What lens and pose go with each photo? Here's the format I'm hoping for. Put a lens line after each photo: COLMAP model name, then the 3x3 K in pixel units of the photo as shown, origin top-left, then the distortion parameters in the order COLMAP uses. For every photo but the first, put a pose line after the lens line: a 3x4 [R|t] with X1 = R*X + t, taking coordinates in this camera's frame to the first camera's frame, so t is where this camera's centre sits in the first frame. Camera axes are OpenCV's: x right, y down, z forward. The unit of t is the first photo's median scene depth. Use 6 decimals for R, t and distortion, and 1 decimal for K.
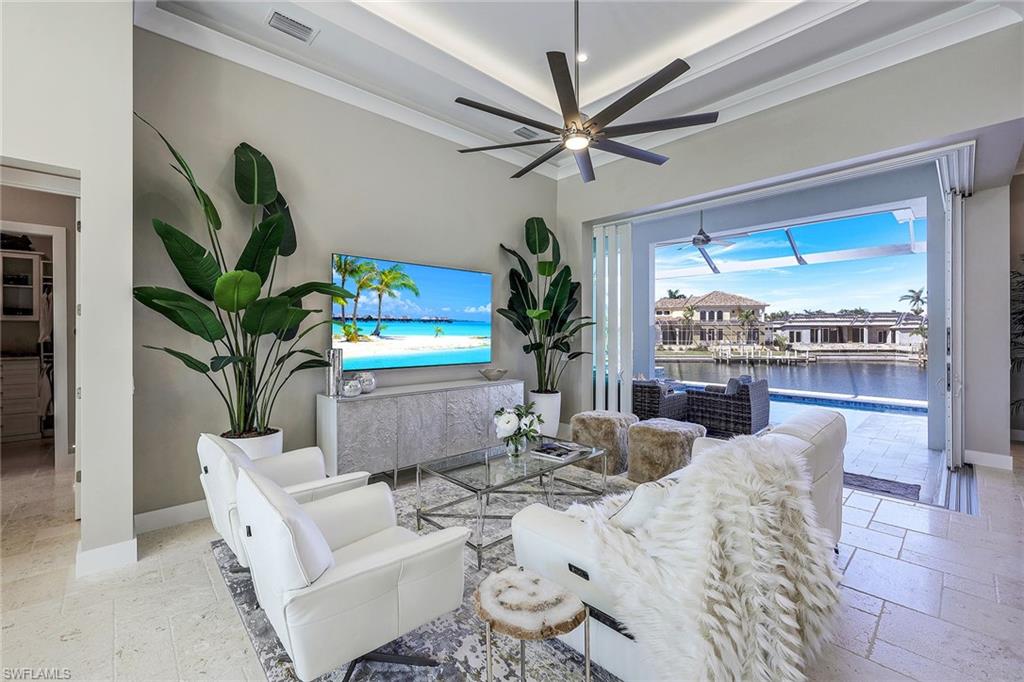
lens RADIAL K [[421.5, 0, 509.7], [0, 421.5, 333.3], [0, 0, 1]] dist [0.002098, 0.000165]
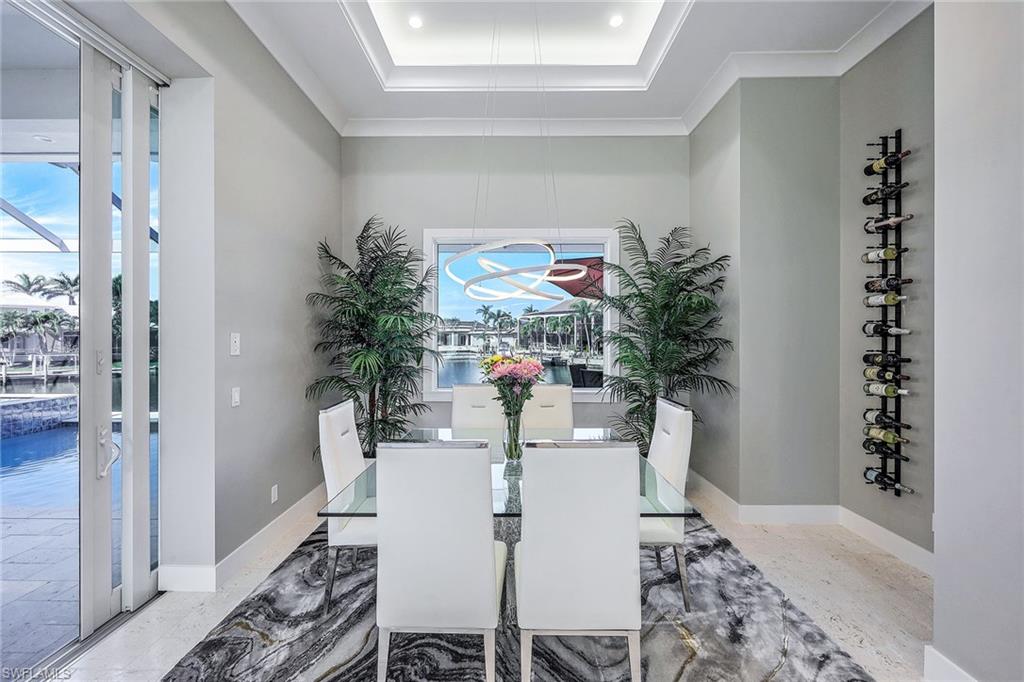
lens RADIAL K [[418.0, 0, 512.0], [0, 418.0, 341.0], [0, 0, 1]] dist [-0.010447, -0.000049]
pose [[0.686650, -0.004482, 0.726974, 0.064720], [-0.002192, 0.999964, 0.008236, -0.000842], [-0.726985, -0.007249, 0.686615, 0.020716]]
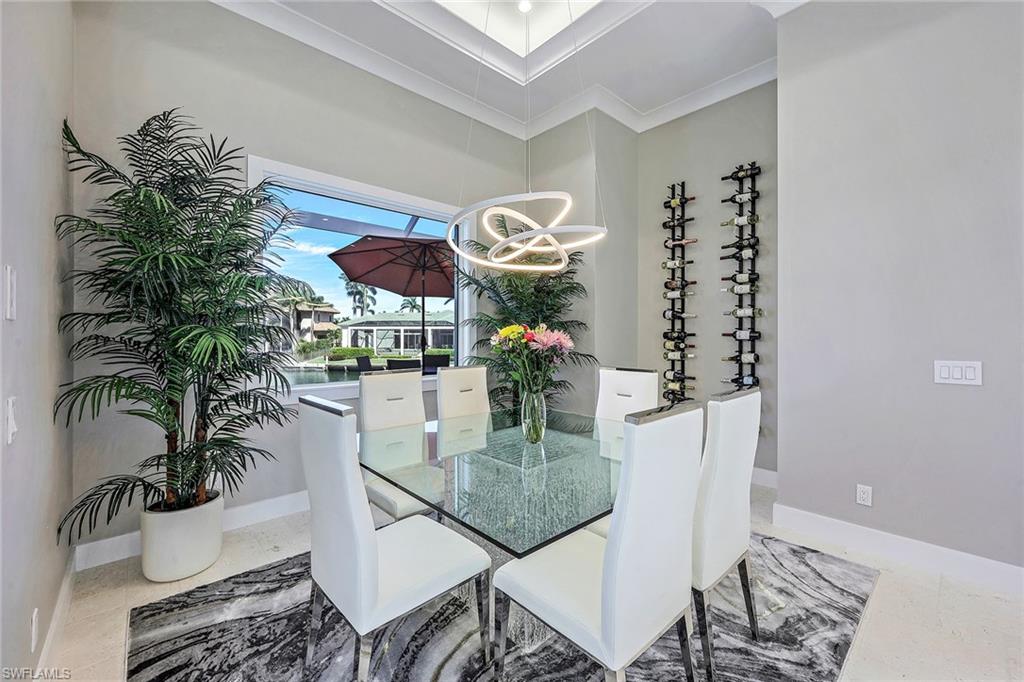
lens RADIAL K [[414.8, 0, 510.6], [0, 414.8, 338.2], [0, 0, 1]] dist [-0.002104, -0.000136]
pose [[0.011338, -0.001577, 0.999934, 0.059520], [0.000115, 0.999999, 0.001576, 0.001445], [-0.999936, 0.000097, 0.011339, 0.044223]]
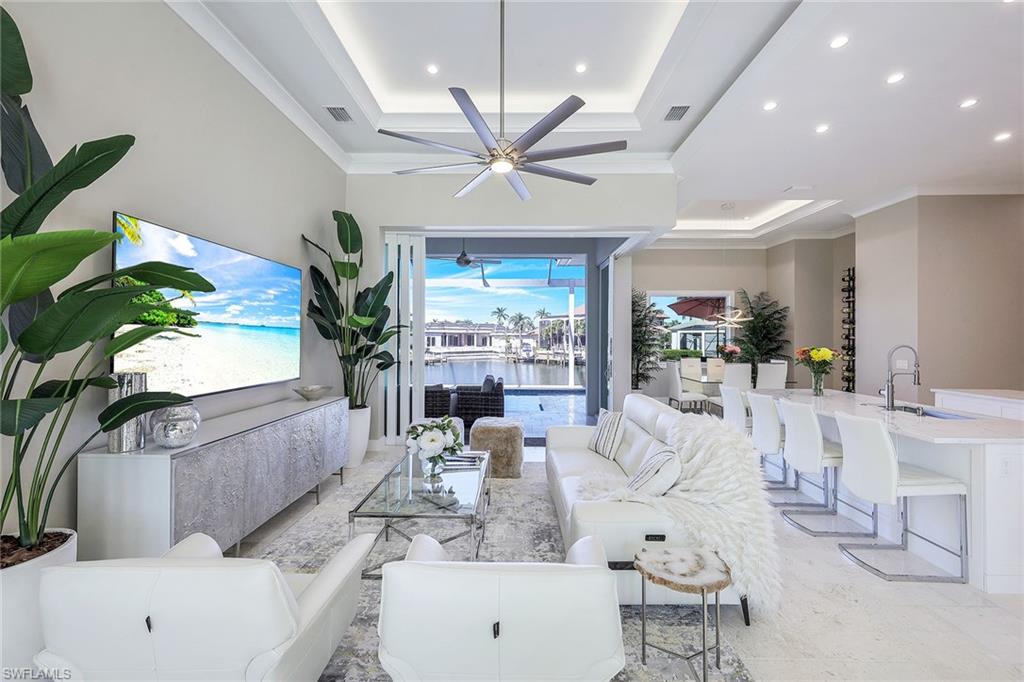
lens RADIAL K [[414.8, 0, 510.6], [0, 414.8, 338.2], [0, 0, 1]] dist [-0.002104, -0.000136]
pose [[0.694250, 0.004637, 0.719719, -0.023878], [-0.005251, 0.999985, -0.001378, -0.000701], [-0.719714, -0.002823, 0.694264, 0.010394]]
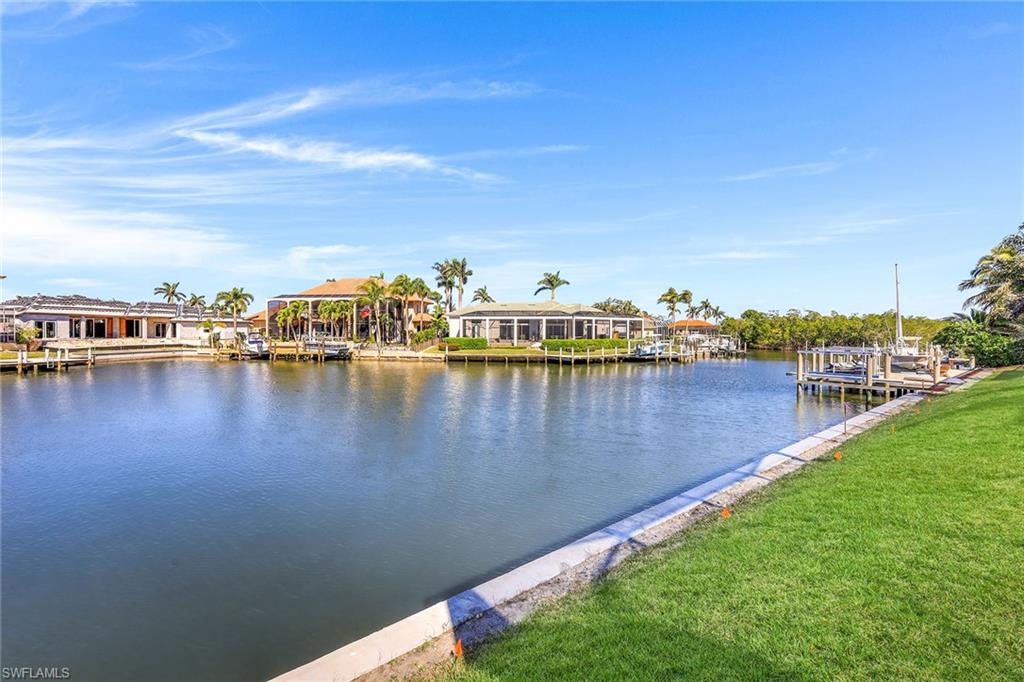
lens RADIAL K [[430.7, 0, 512.0], [0, 430.7, 341.0], [0, 0, 1]] dist [0.000977, 0.000192]
pose [[0.076026, -0.019565, 0.996914, 0.043190], [-0.003753, 0.999795, 0.019908, 0.010358], [-0.997099, -0.005255, 0.075937, 0.211991]]
